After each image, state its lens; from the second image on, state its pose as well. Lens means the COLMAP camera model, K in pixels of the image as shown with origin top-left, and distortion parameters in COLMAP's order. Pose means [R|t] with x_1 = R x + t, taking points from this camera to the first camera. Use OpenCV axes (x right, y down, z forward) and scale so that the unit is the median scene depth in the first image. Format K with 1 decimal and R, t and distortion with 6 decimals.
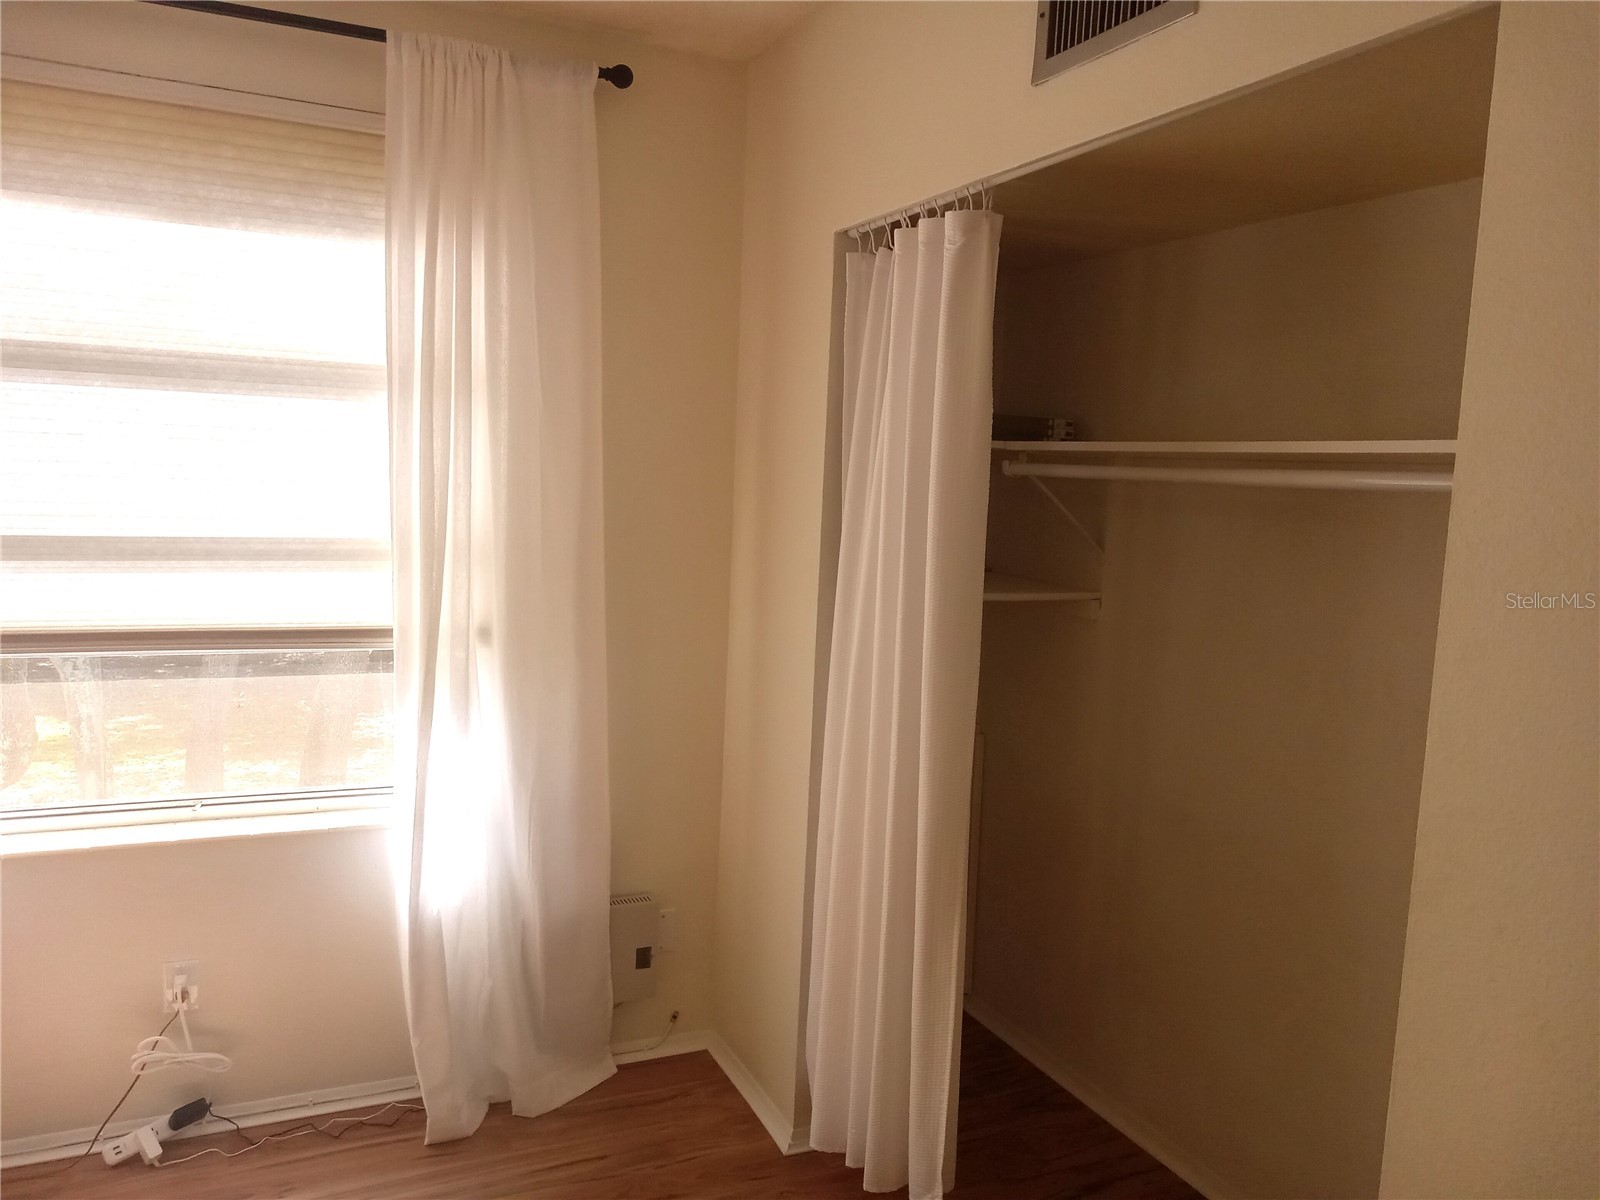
lens RADIAL K [[1194.1, 0, 800.0], [0, 1194.1, 600.0], [0, 0, 1]] dist [0.047166, -0.096824]
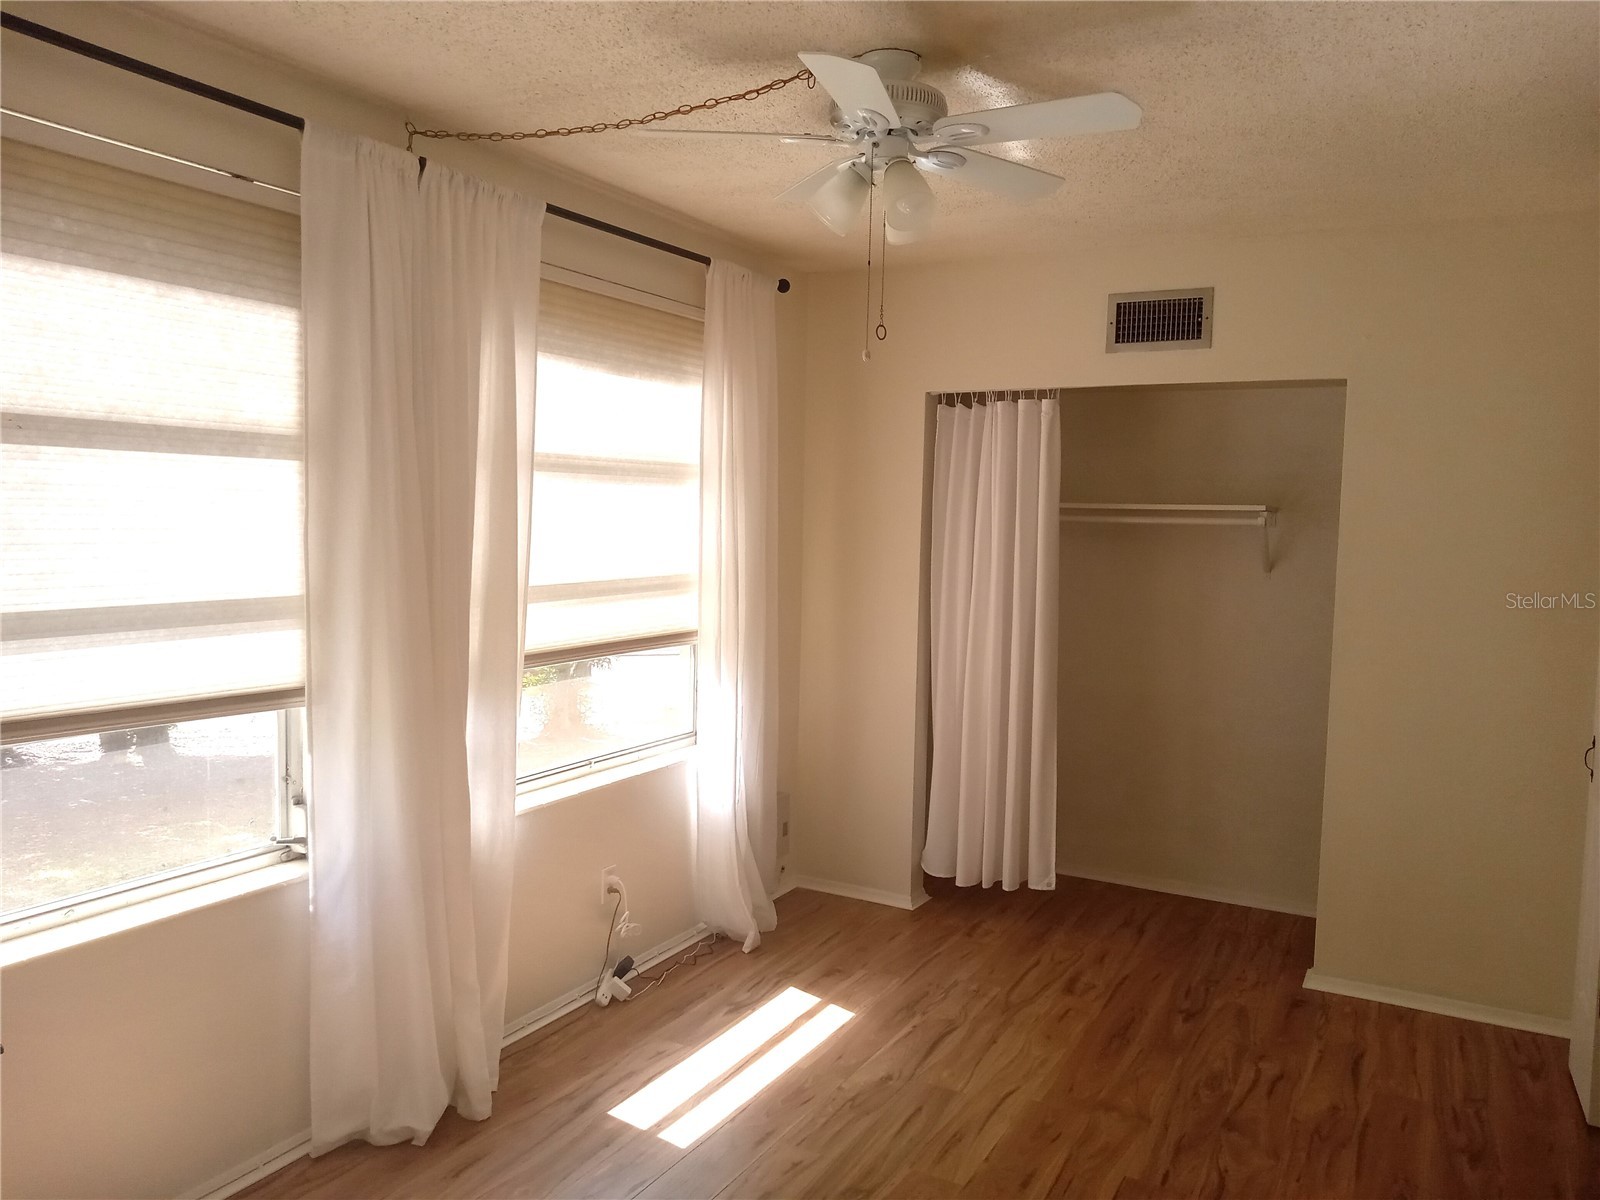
lens RADIAL K [[1191.8, 0, 800.0], [0, 1191.8, 600.0], [0, 0, 1]] dist [0.062112, -0.099914]
pose [[0.804494, -0.071702, 0.589617, -1.201548], [0.080334, 0.996701, 0.011596, -0.024732], [-0.588504, 0.038038, 0.807599, -0.350262]]
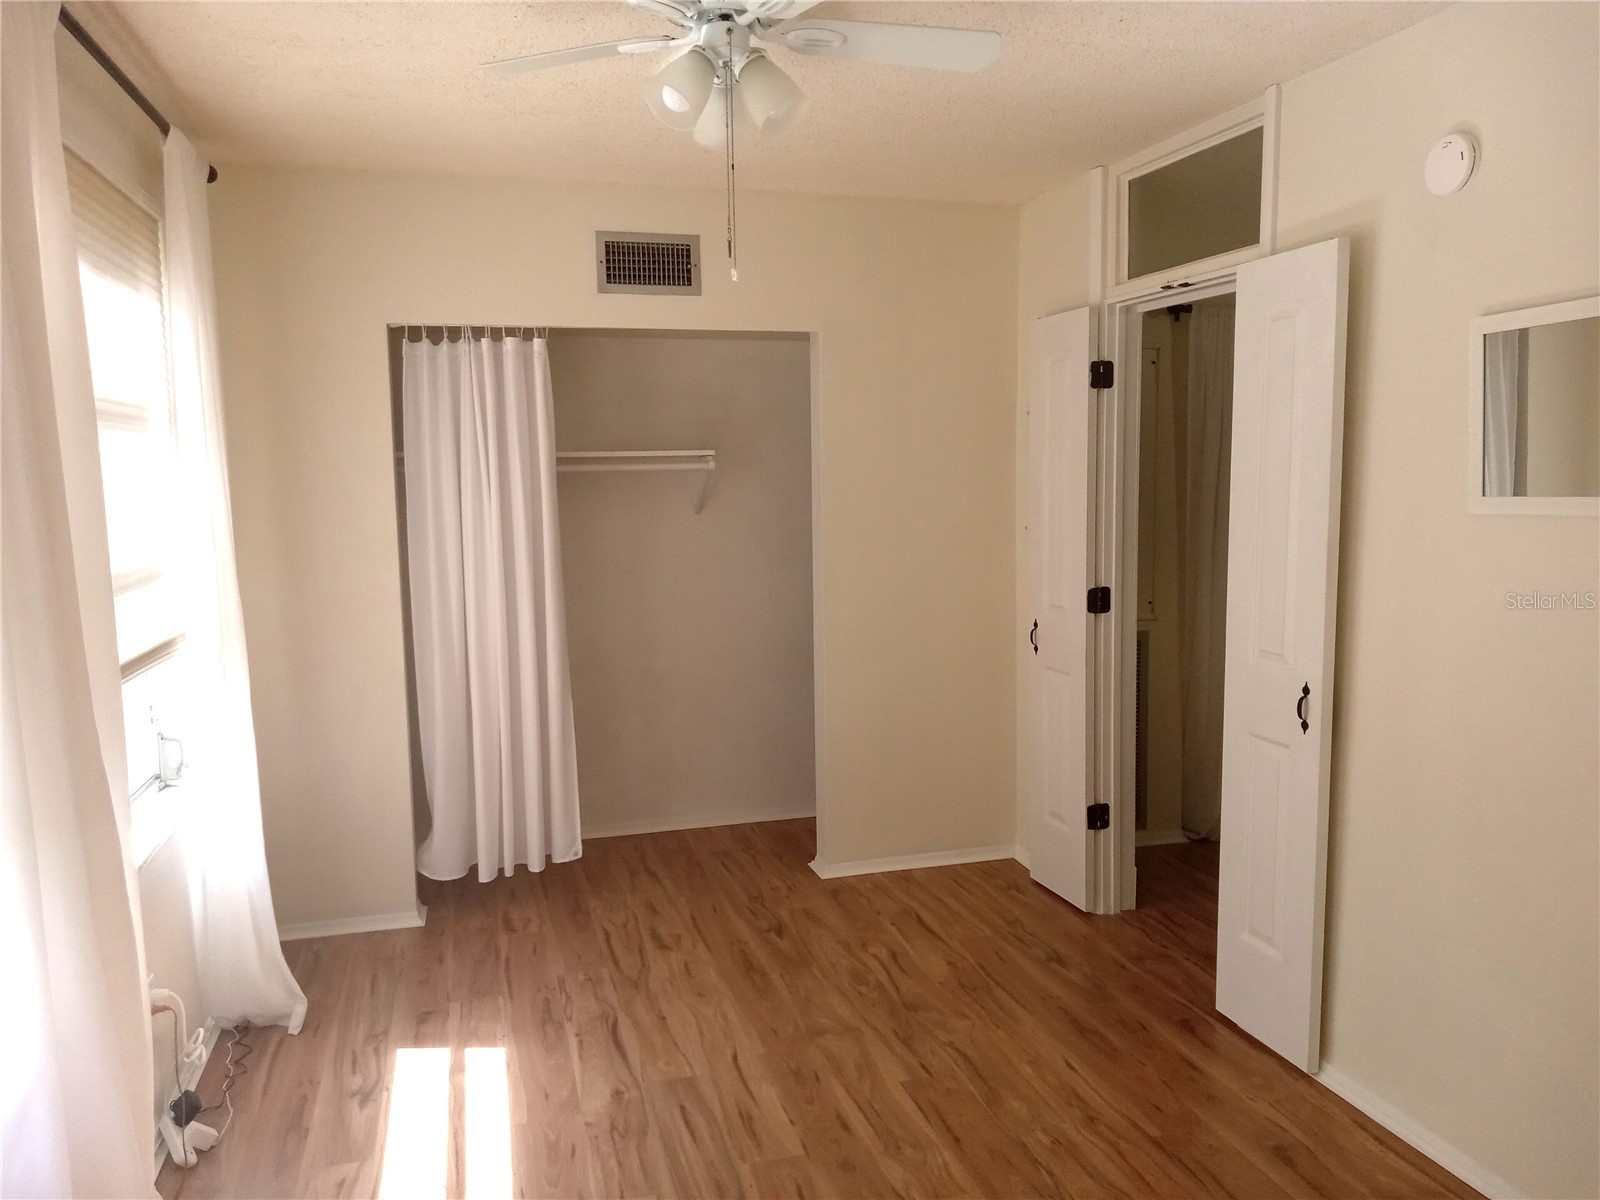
lens RADIAL K [[1194.1, 0, 800.0], [0, 1194.1, 600.0], [0, 0, 1]] dist [0.047166, -0.096824]
pose [[0.153425, -0.155387, 0.975867, -1.432730], [0.130164, 0.982132, 0.135920, -0.093182], [-0.979550, 0.106169, 0.170909, 0.236325]]
